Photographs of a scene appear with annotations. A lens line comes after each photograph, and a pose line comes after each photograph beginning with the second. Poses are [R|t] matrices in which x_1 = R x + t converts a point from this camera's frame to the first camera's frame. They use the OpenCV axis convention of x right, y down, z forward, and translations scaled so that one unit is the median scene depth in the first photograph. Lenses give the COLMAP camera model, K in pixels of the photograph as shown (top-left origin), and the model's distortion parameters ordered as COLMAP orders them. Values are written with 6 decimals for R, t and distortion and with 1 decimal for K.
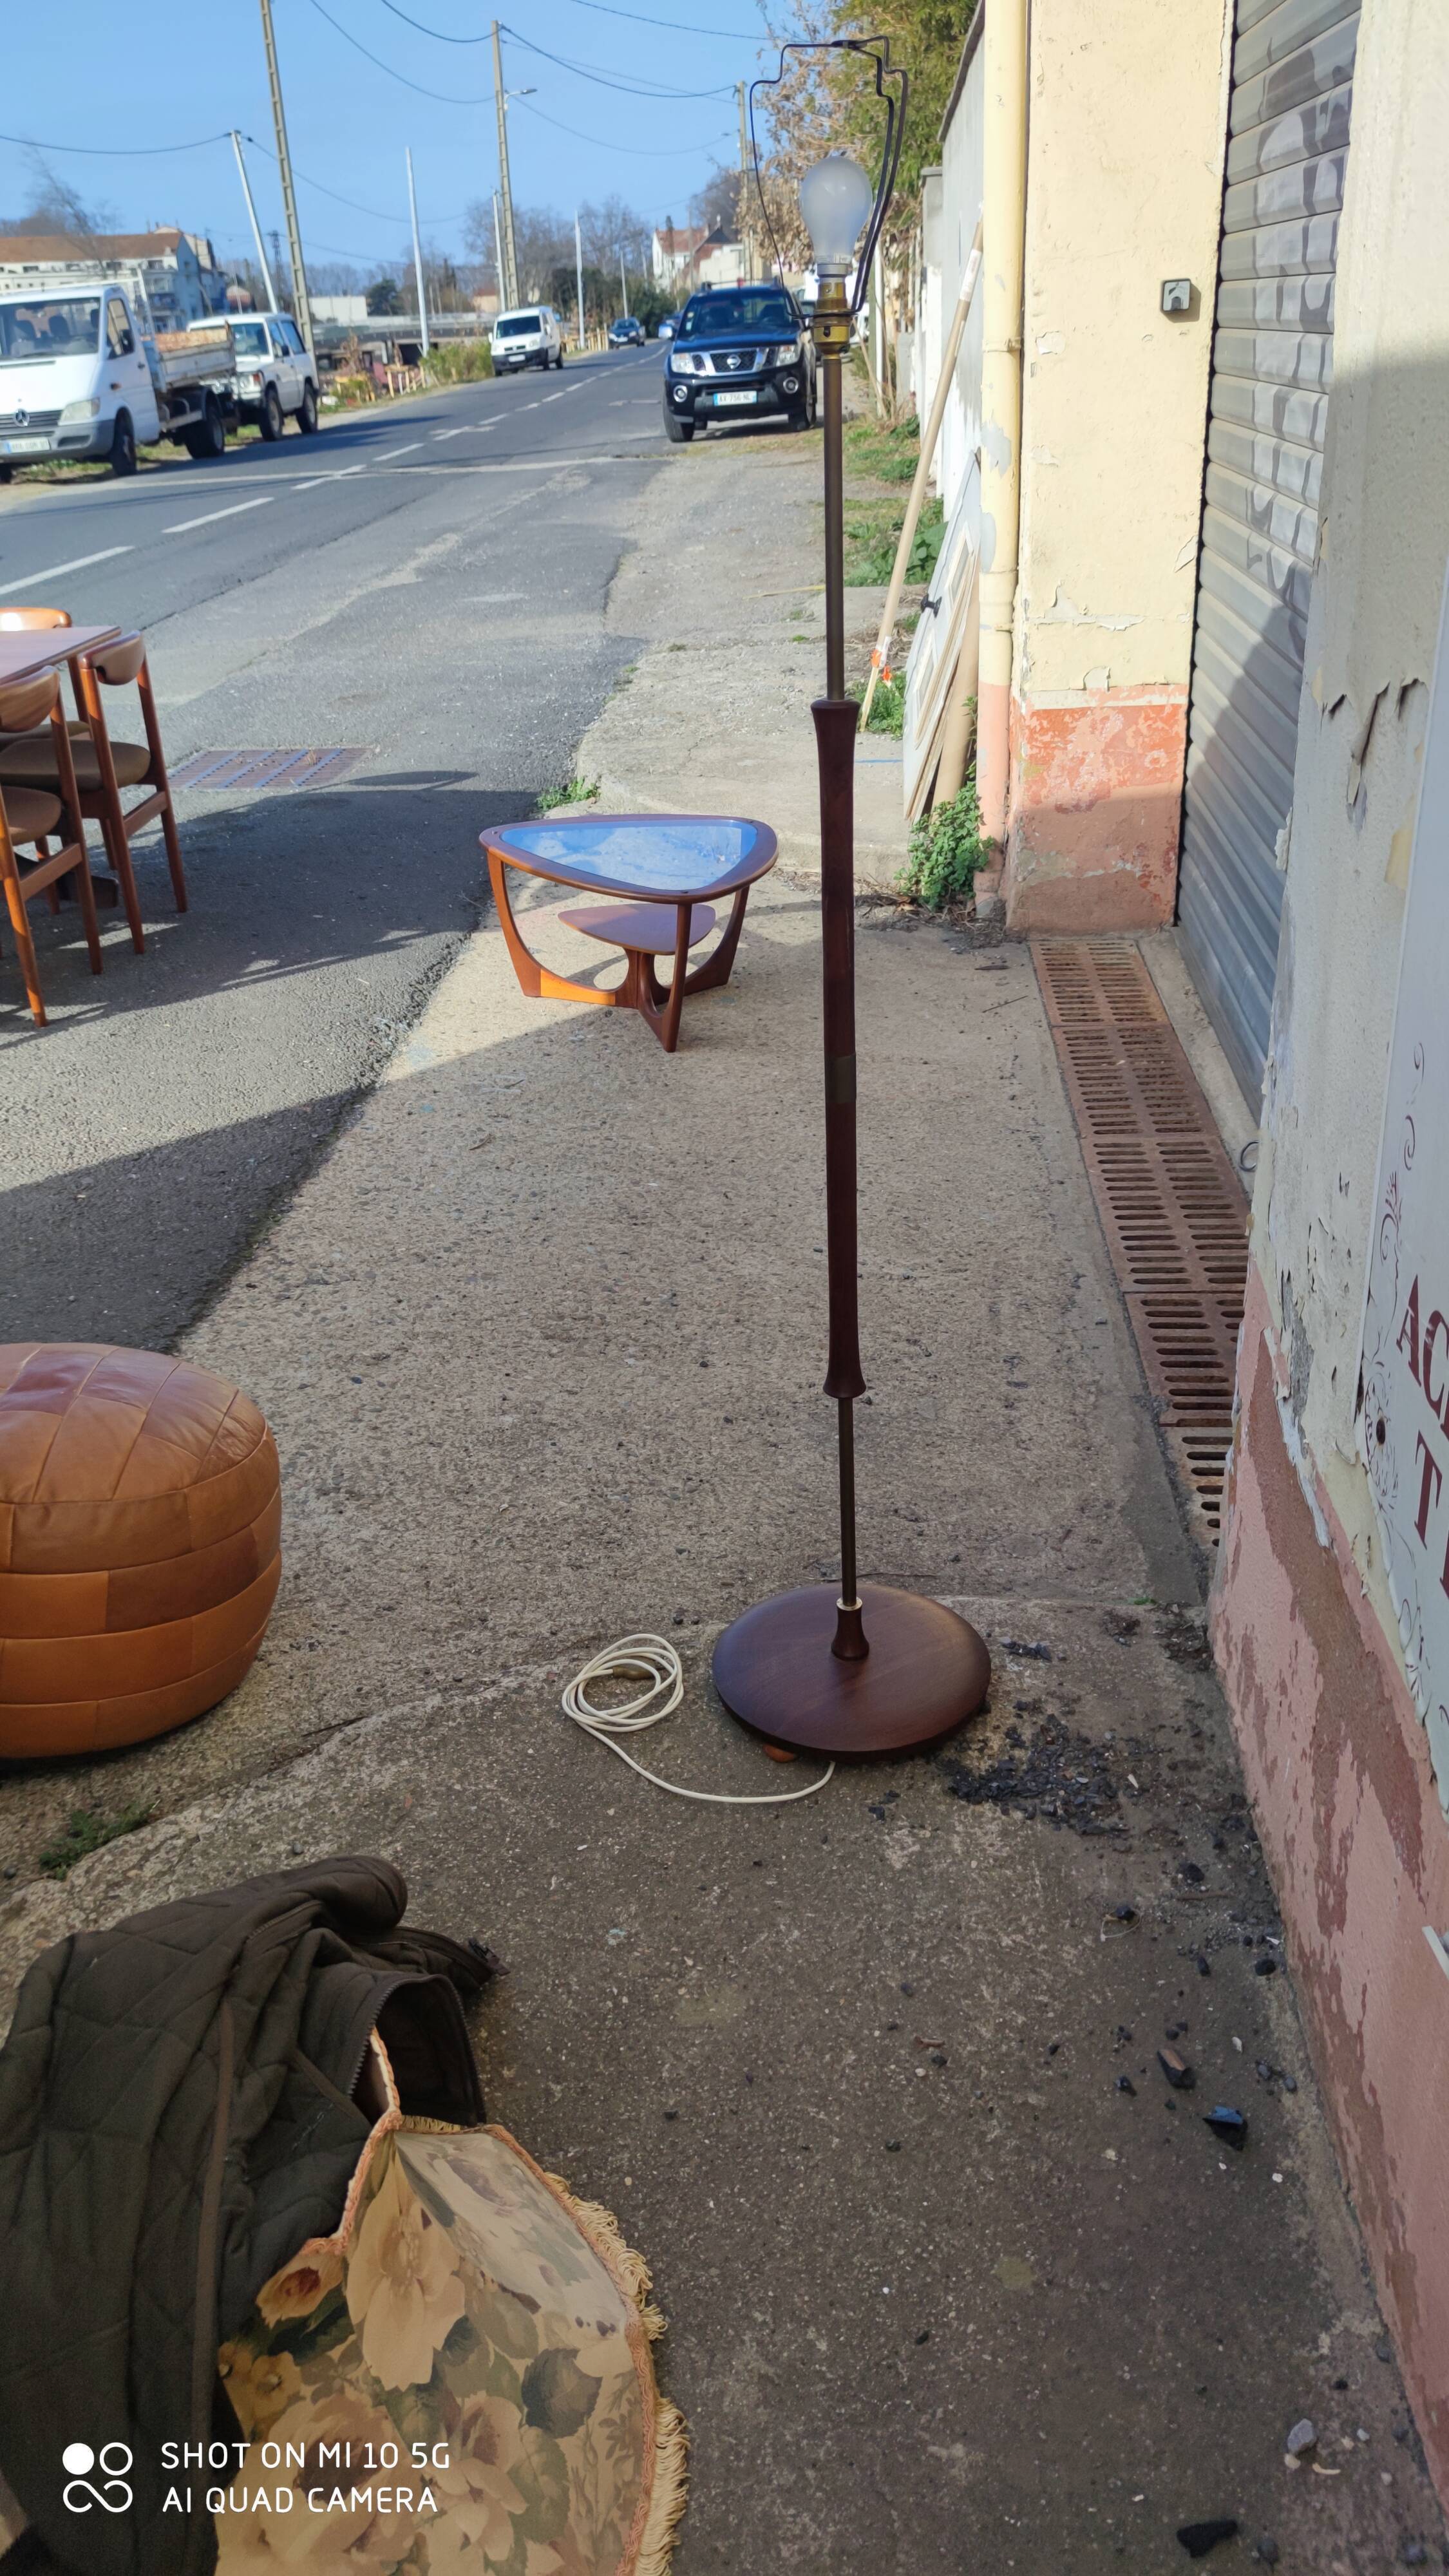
lens RADIAL K [[1894.9, 0, 711.2], [0, 1894.9, 1313.8], [0, 0, 1]] dist [0.058534, -0.062170]
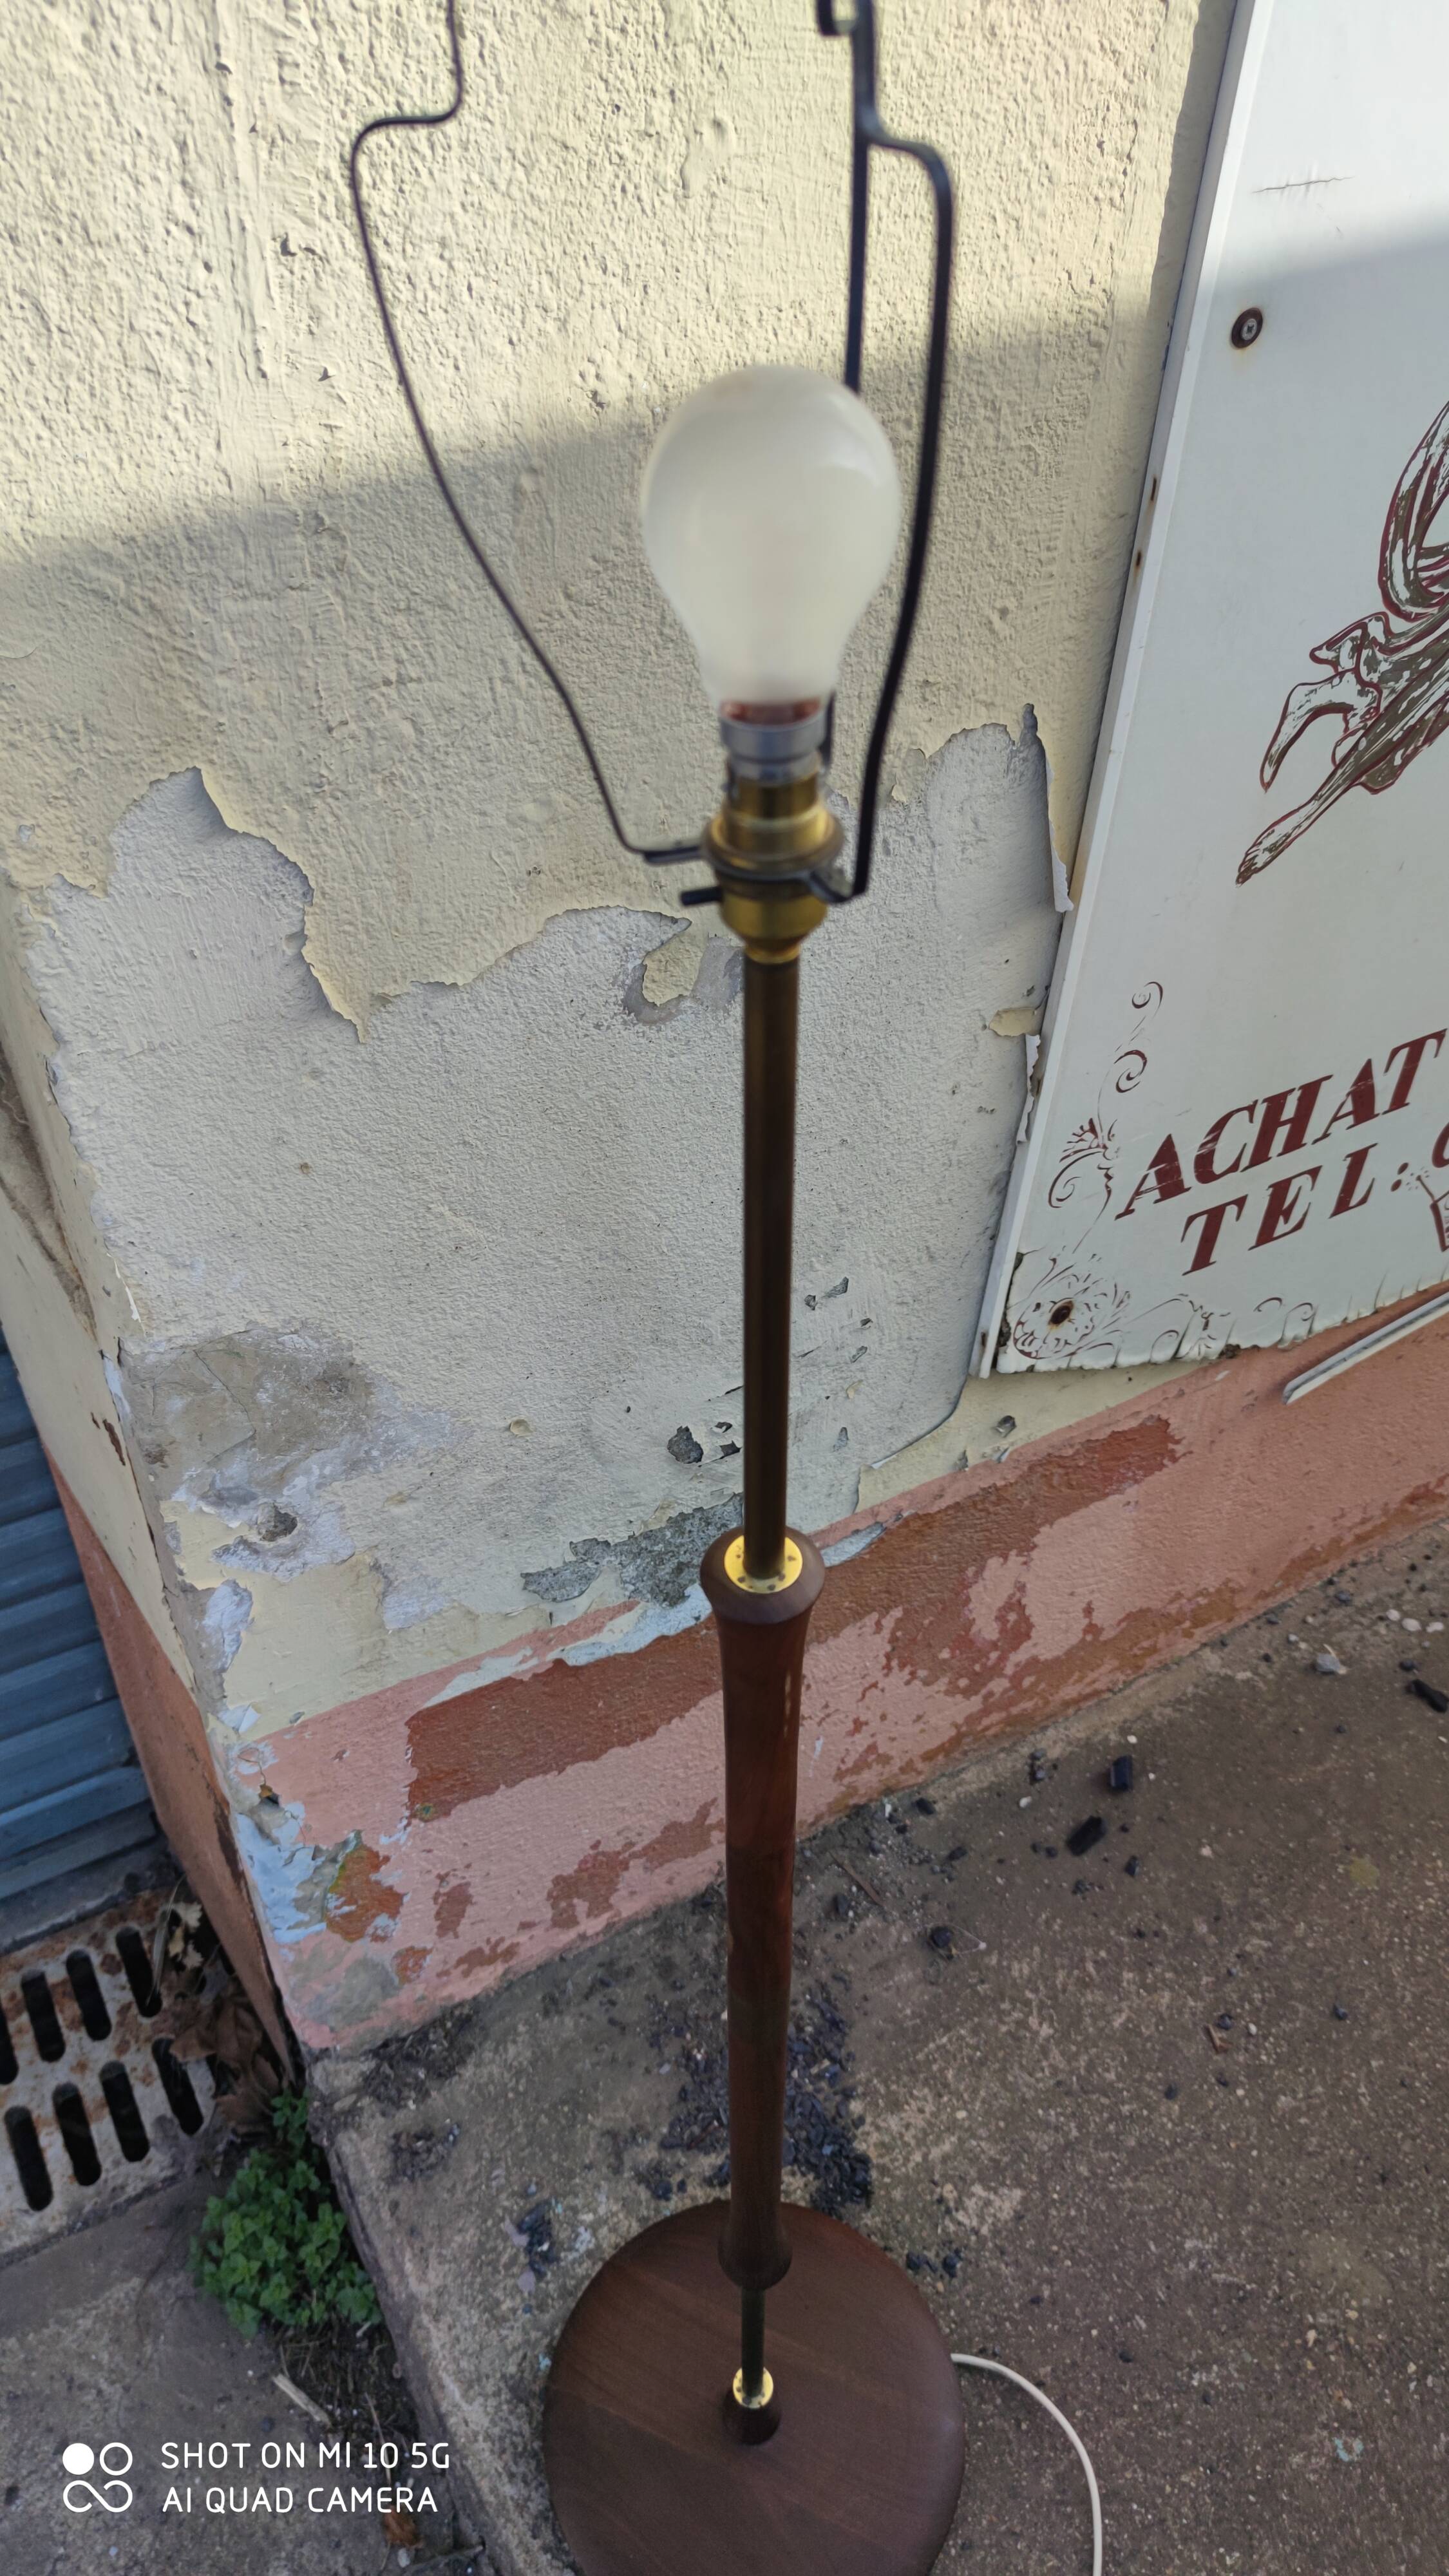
lens RADIAL K [[1894.9, 0, 711.2], [0, 1894.9, 1313.8], [0, 0, 1]] dist [0.058534, -0.062170]
pose [[-0.540587, -0.553883, 0.633229, -0.146542], [0.392731, 0.499497, 0.772182, -0.602258], [-0.743995, 0.666120, -0.052495, 0.903799]]
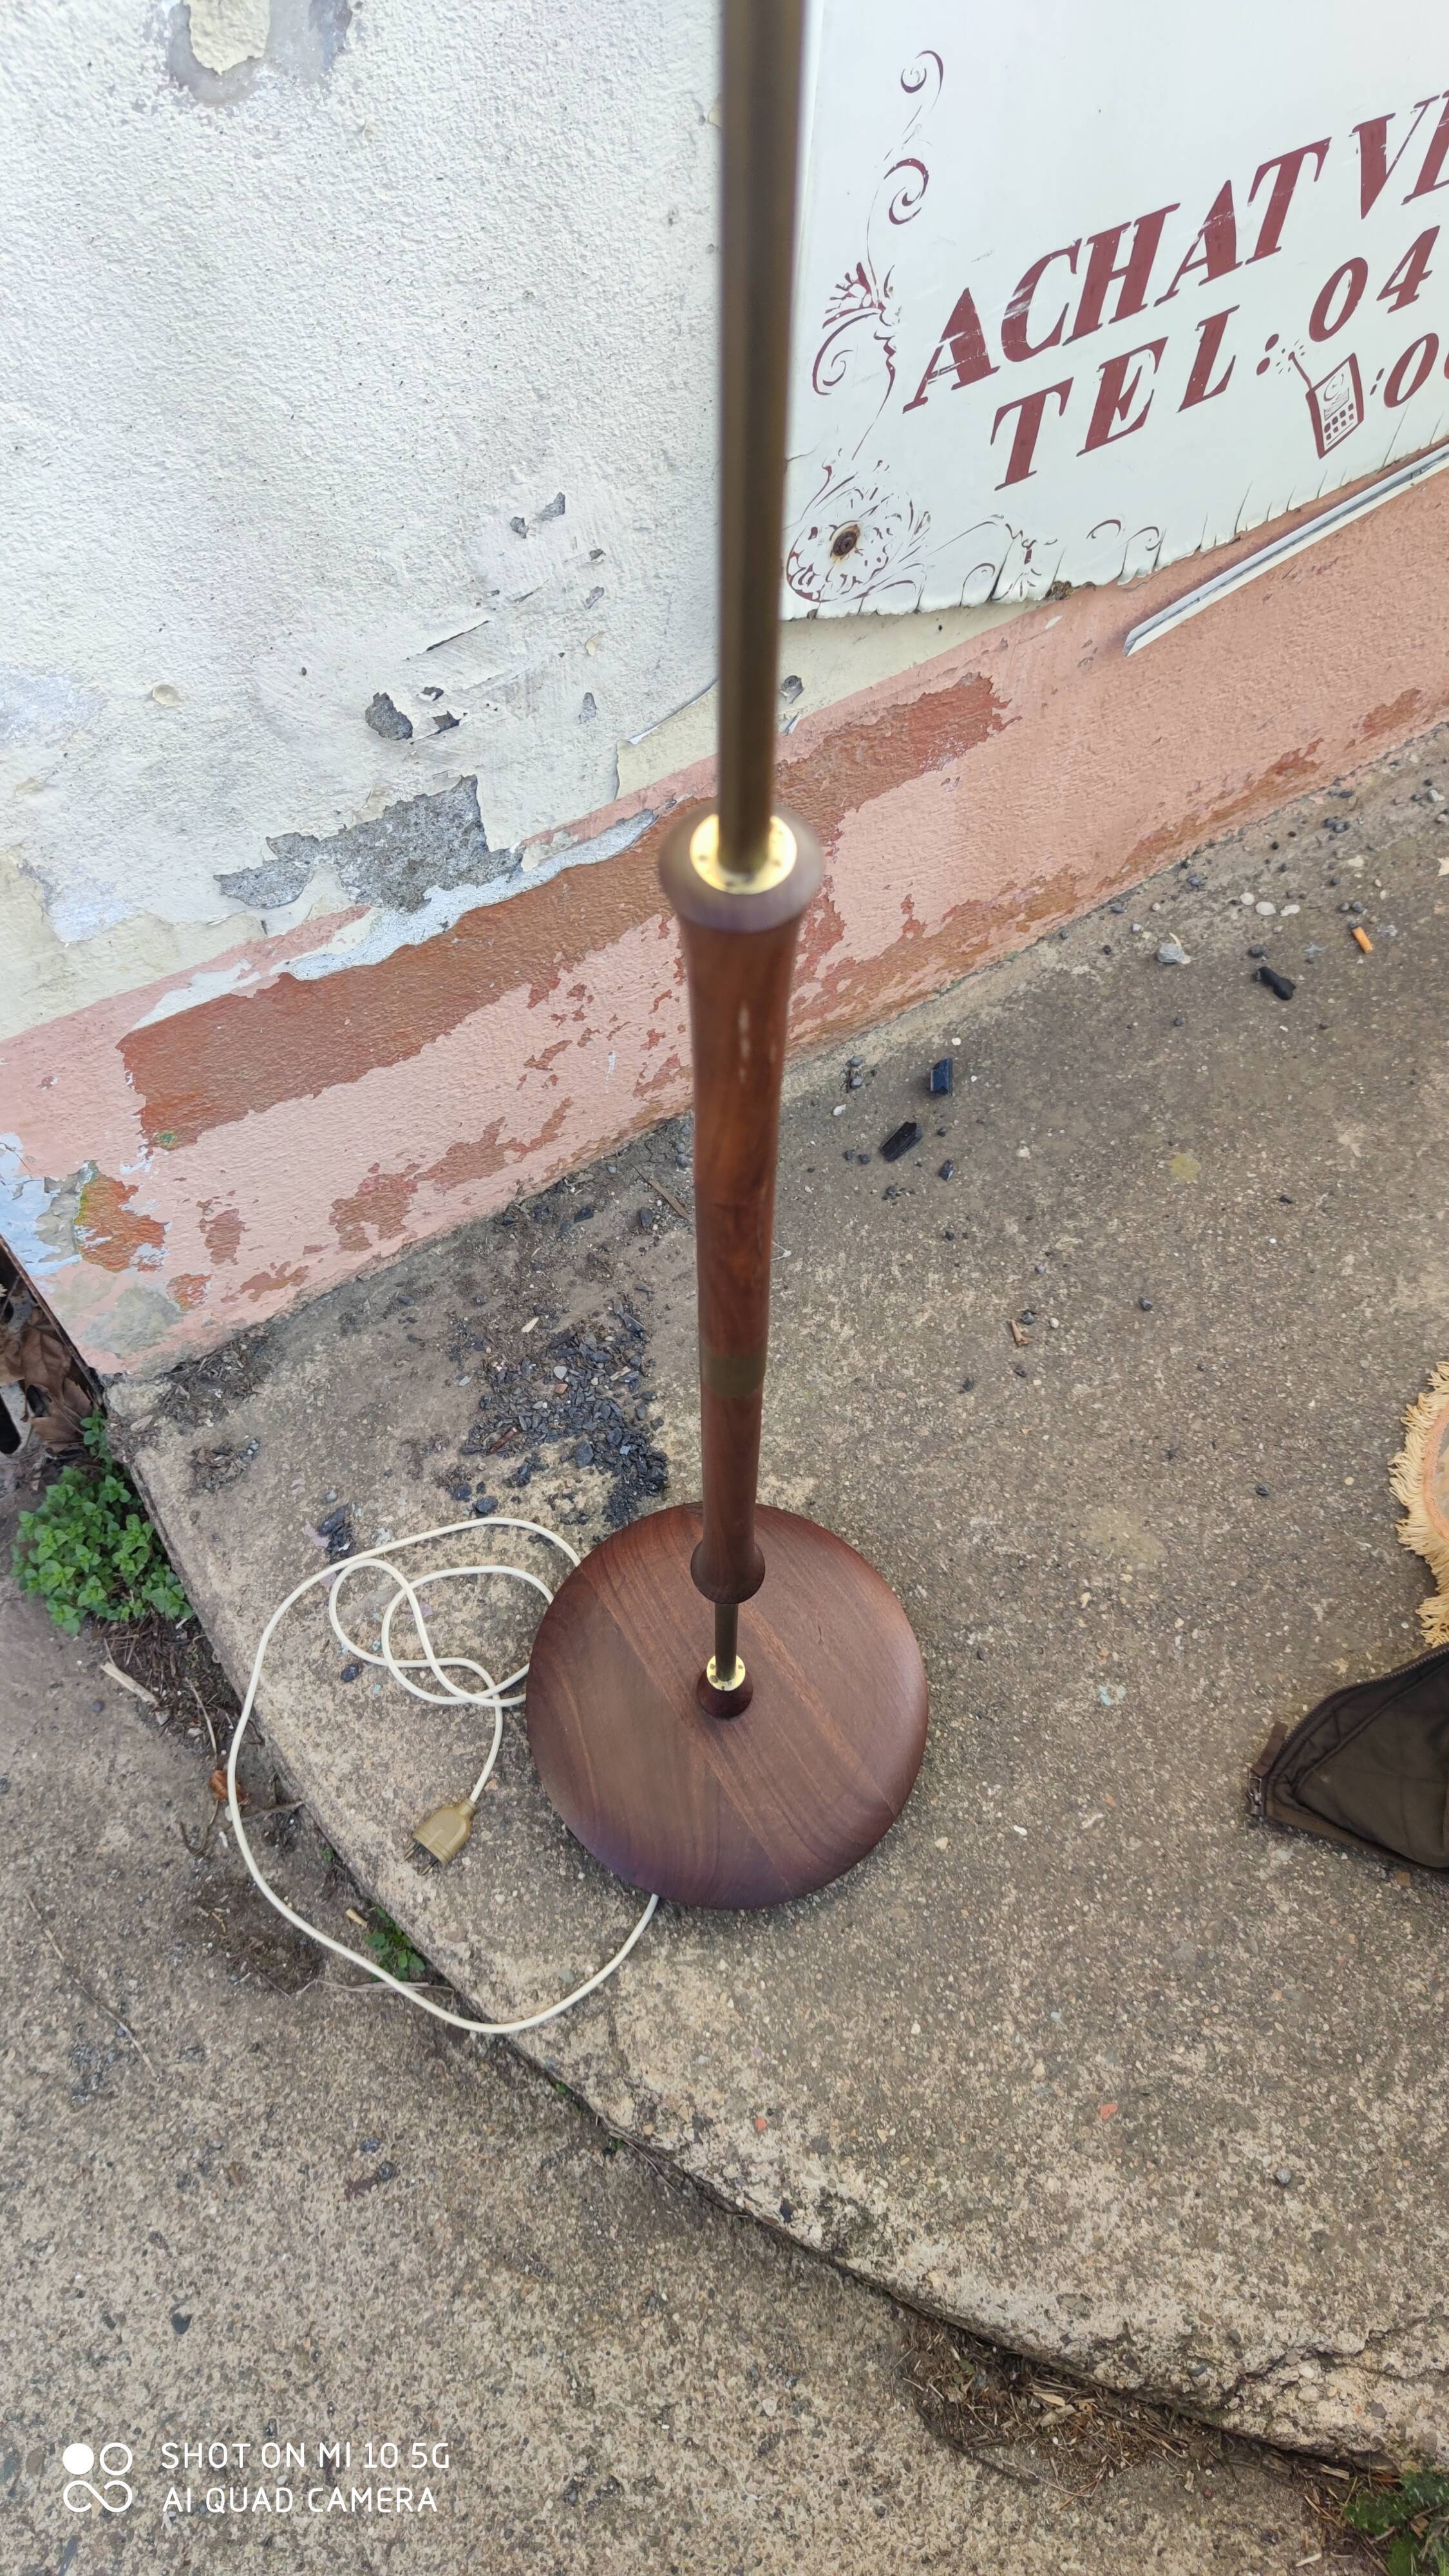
lens RADIAL K [[1885.1, 0, 694.3], [0, 1885.1, 1285.7], [0, 0, 1]] dist [0.081768, -0.094714]
pose [[-0.570422, -0.715781, 0.402836, -0.148220], [0.385573, 0.199697, 0.900808, -0.504832], [-0.725226, 0.669163, 0.162074, 0.858931]]
